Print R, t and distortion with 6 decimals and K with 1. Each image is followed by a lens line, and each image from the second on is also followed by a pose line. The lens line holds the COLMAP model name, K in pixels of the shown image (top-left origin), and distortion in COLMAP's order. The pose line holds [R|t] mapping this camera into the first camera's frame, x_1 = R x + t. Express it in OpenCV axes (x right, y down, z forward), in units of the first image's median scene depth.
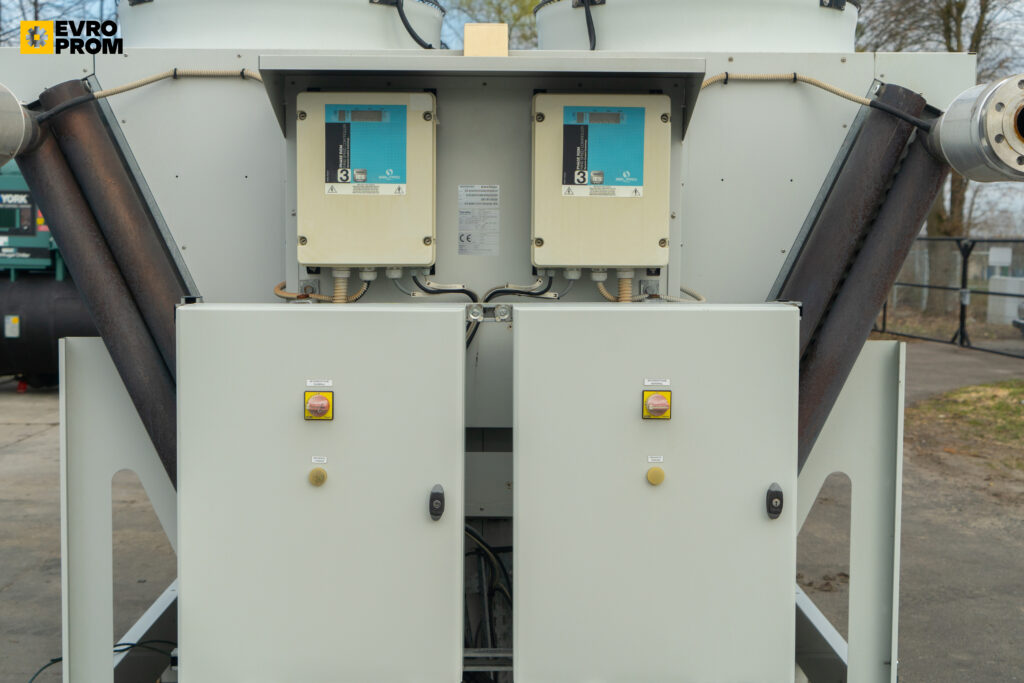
lens RADIAL K [[1386.7, 0, 512.0], [0, 1386.7, 341.5], [0, 0, 1]] dist [-0.002289, 0.071236]
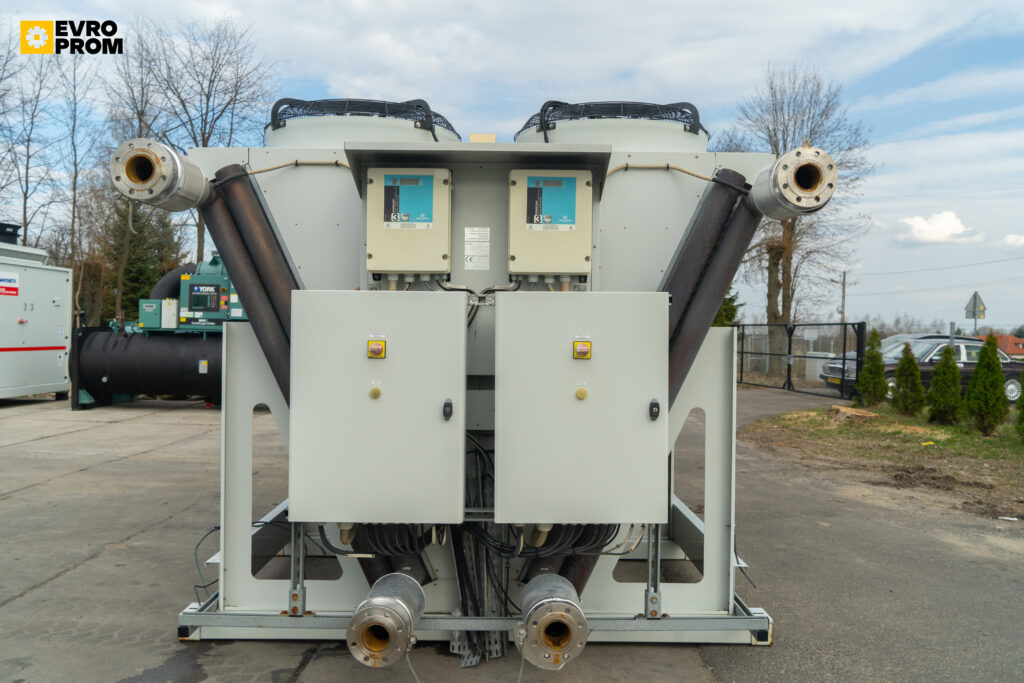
lens RADIAL K [[855.6, 0, 512.0], [0, 855.6, 341.5], [0, 0, 1]] dist [-0.012206, 0.005809]
pose [[0.999987, 0.004271, -0.002936, 0.021823], [-0.004453, 0.997874, -0.065027, 0.092087], [0.002652, 0.065040, 0.997879, -0.012159]]
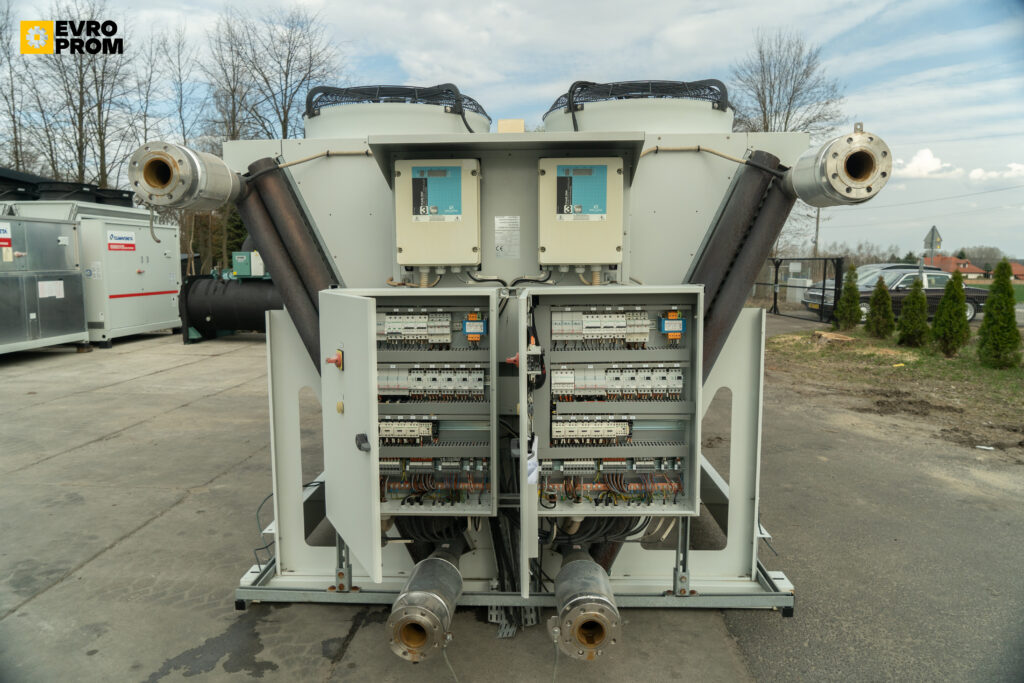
lens RADIAL K [[686.0, 0, 512.0], [0, 686.0, 341.5], [0, 0, 1]] dist [-0.021177, 0.002184]
pose [[0.998792, -0.006914, -0.048657, 0.021458], [0.008848, 0.999175, 0.039635, 0.004803], [0.048343, -0.040018, 0.998029, 0.179807]]
